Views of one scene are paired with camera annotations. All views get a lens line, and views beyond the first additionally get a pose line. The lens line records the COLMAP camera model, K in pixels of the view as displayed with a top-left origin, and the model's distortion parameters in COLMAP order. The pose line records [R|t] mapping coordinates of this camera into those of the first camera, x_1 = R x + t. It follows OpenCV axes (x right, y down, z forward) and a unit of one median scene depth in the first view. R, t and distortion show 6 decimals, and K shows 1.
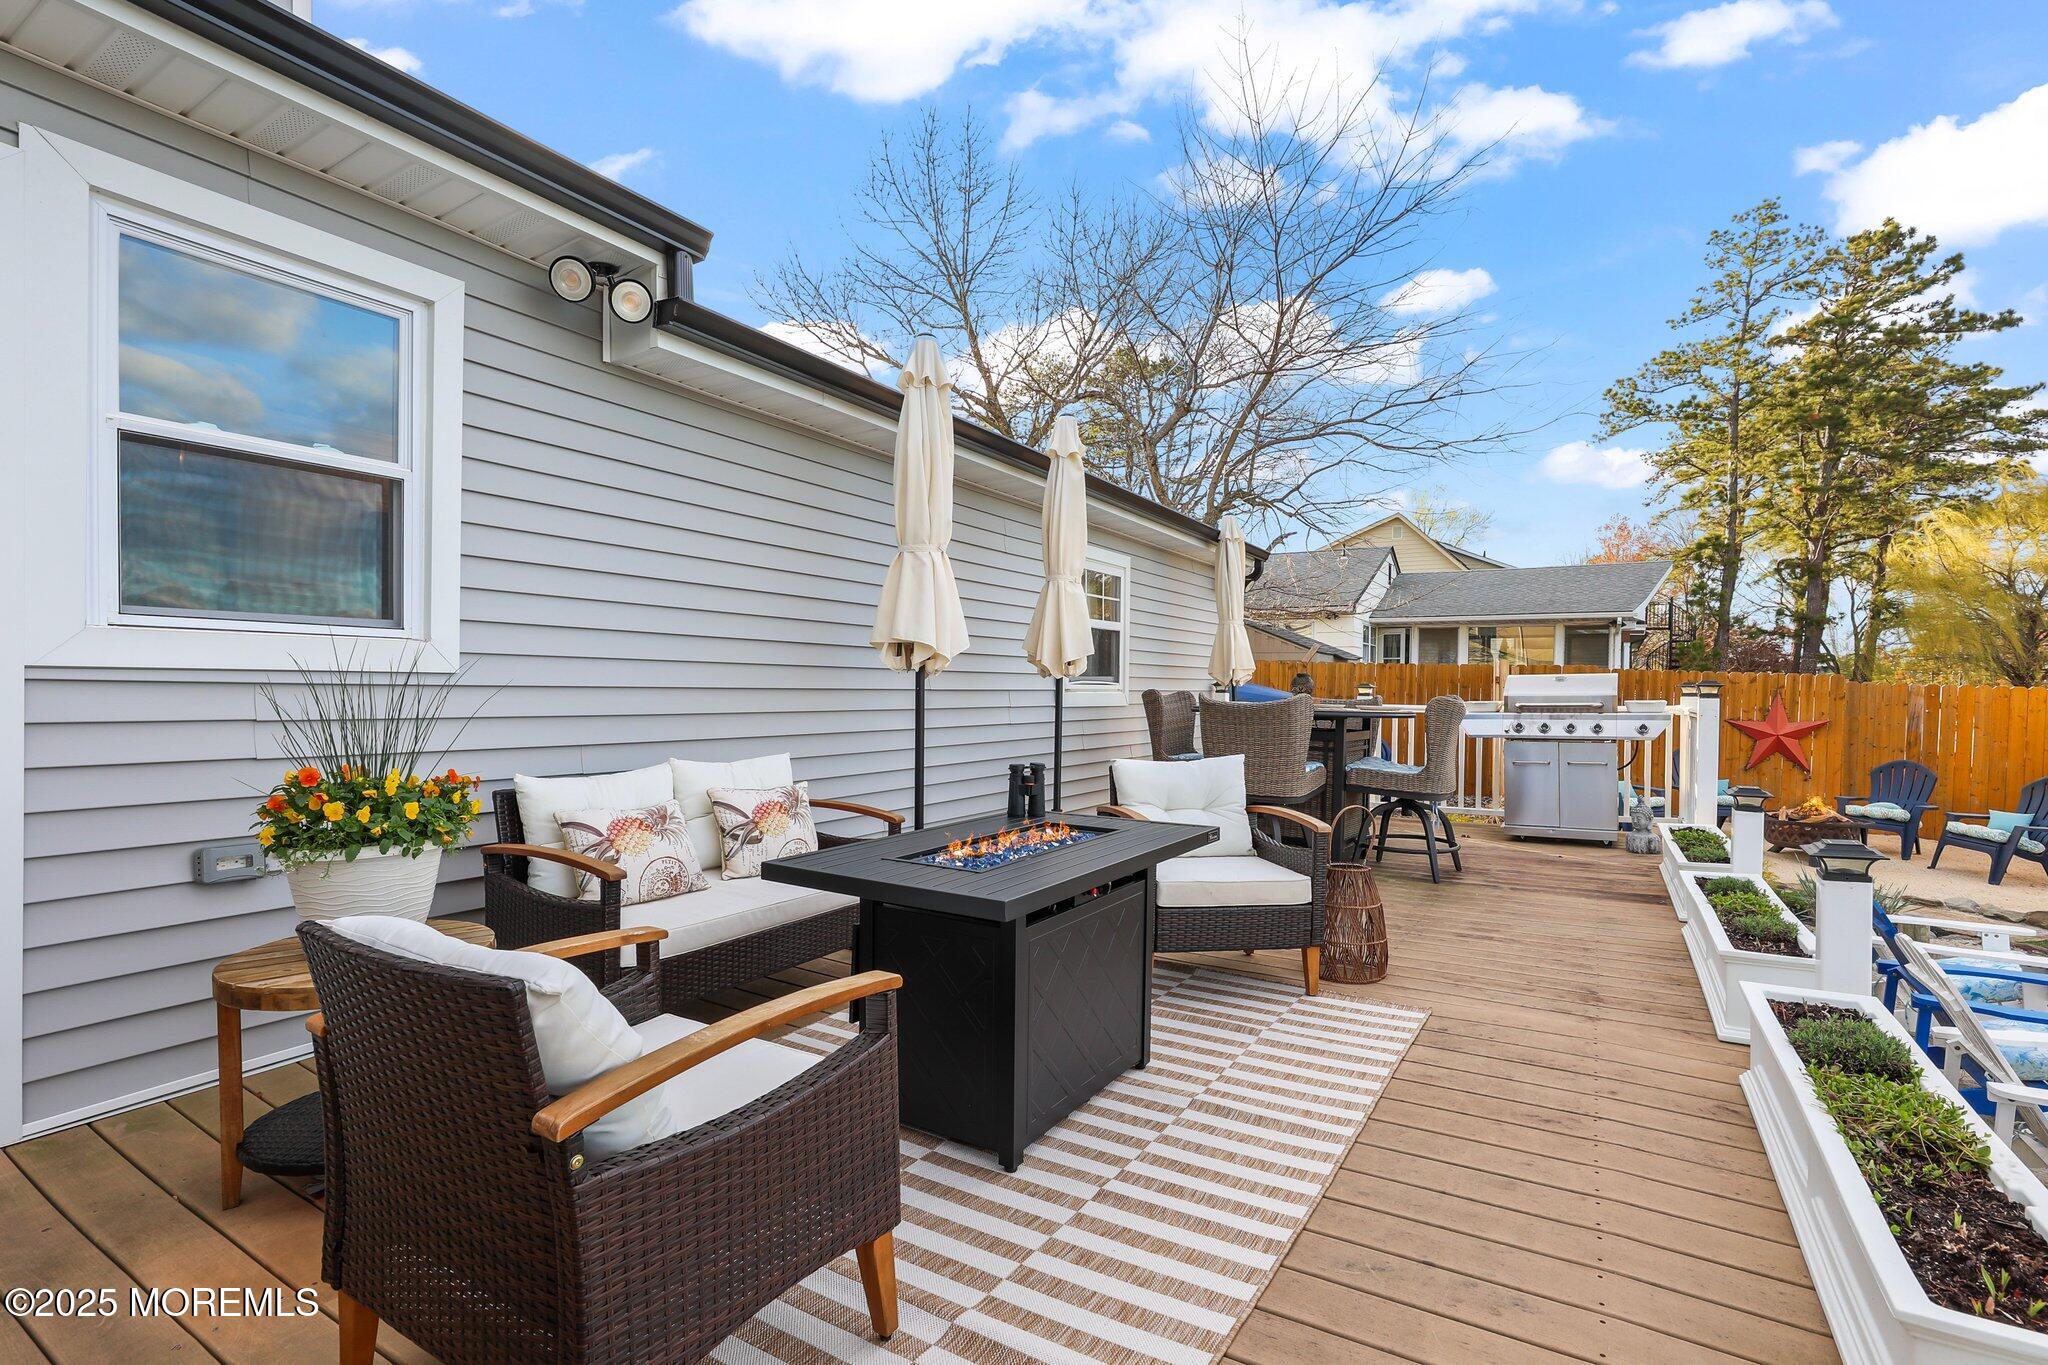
lens RADIAL K [[944.8, 0, 1011.2], [0, 944.8, 681.9], [0, 0, 1]] dist [-0.012859, 0.003932]
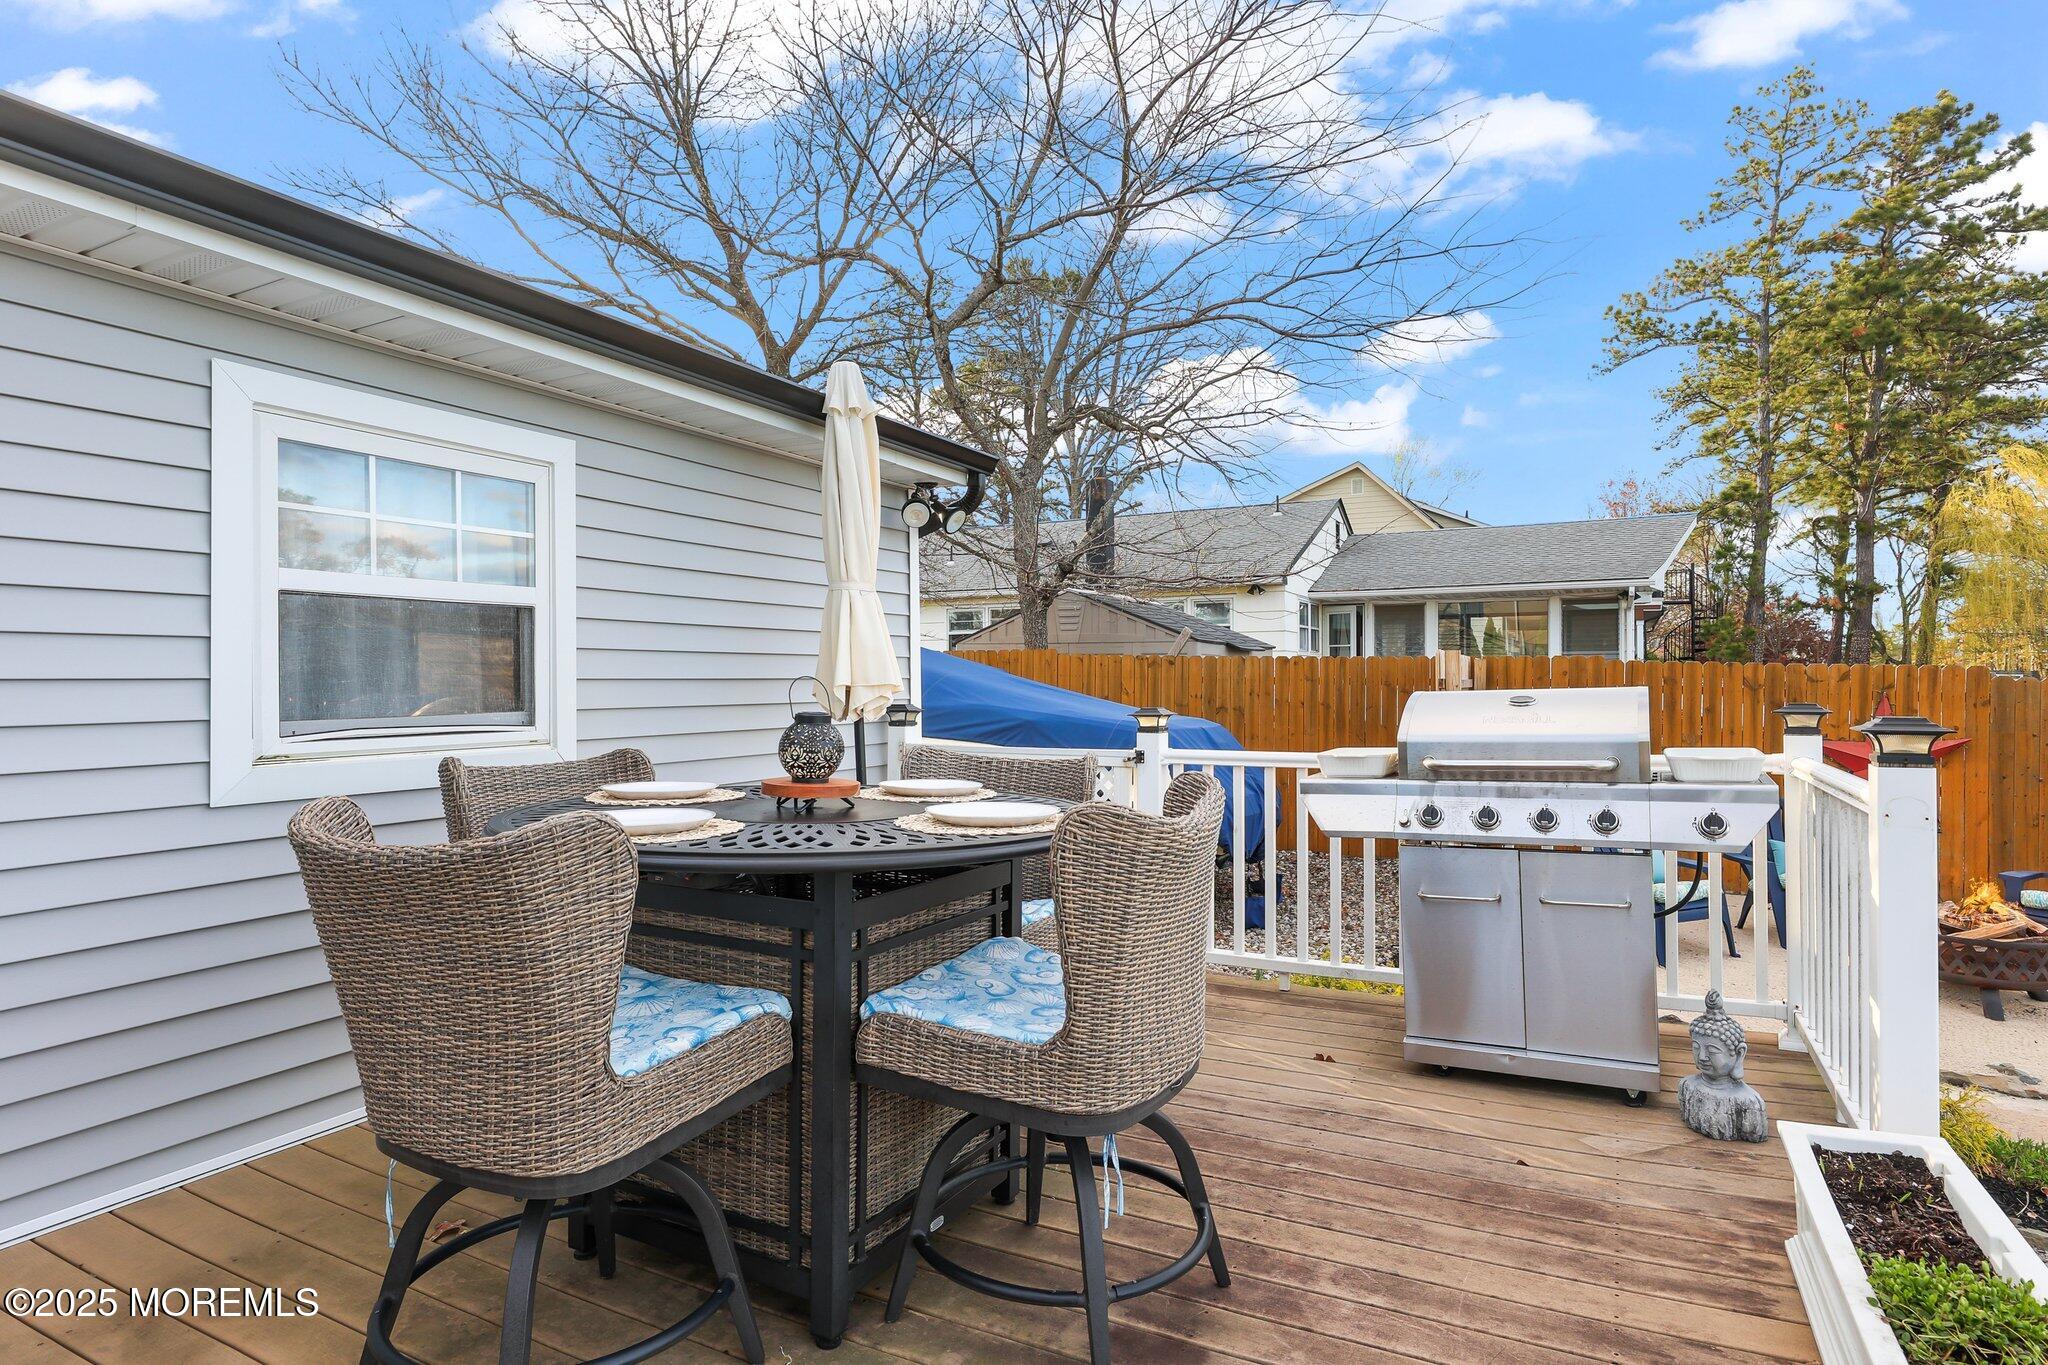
lens RADIAL K [[1127.6, 0, 1000.8], [0, 1127.6, 679.8], [0, 0, 1]] dist [-0.002870, -0.002111]
pose [[0.997695, -0.018402, 0.065321, 0.053268], [0.018326, 0.999831, 0.001752, -0.003158], [-0.065342, -0.000551, 0.997863, 0.085406]]
